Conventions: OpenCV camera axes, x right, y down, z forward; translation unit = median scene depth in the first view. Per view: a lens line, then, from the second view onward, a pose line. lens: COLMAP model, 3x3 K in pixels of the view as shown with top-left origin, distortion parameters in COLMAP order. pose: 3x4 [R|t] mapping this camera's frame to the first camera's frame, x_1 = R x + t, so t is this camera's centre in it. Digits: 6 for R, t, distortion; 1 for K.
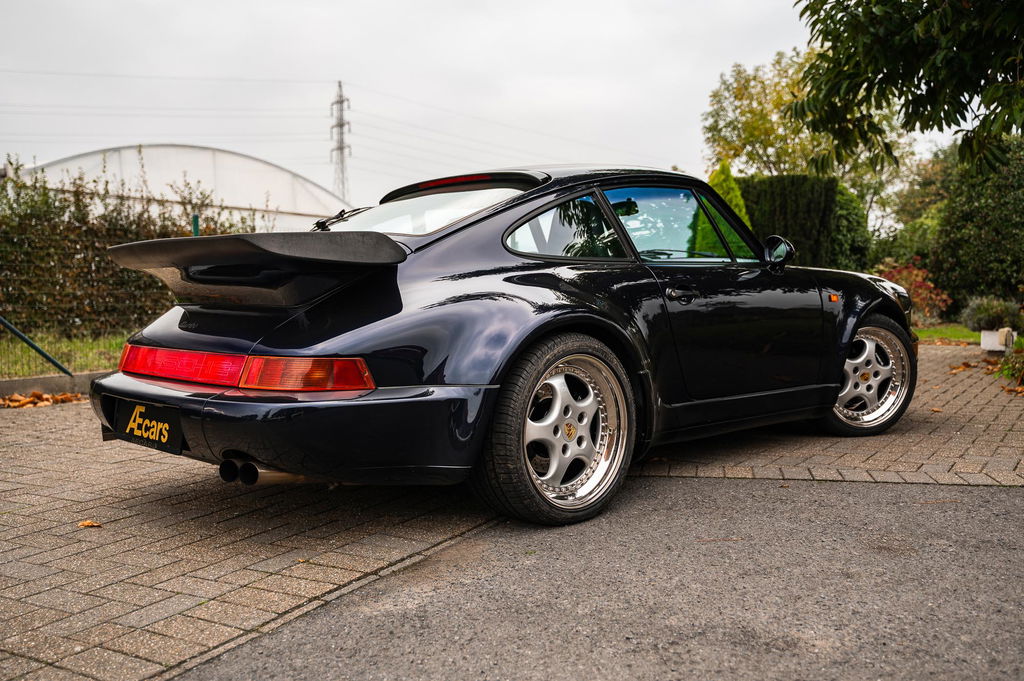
lens RADIAL K [[926.4, 0, 511.9], [0, 926.4, 341.4], [0, 0, 1]] dist [-0.015479, -0.009036]
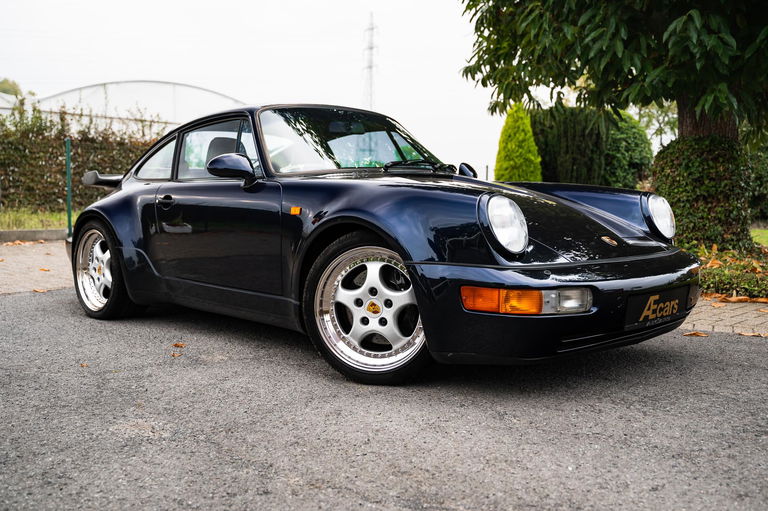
lens RADIAL K [[766.1, 0, 384.2], [0, 766.1, 255.3], [0, 0, 1]] dist [0.015235, 0.000000]
pose [[0.983042, 0.045550, -0.177631, 0.241505], [-0.038710, 0.998376, 0.041788, -0.005429], [0.179247, -0.034203, 0.983209, -0.126444]]
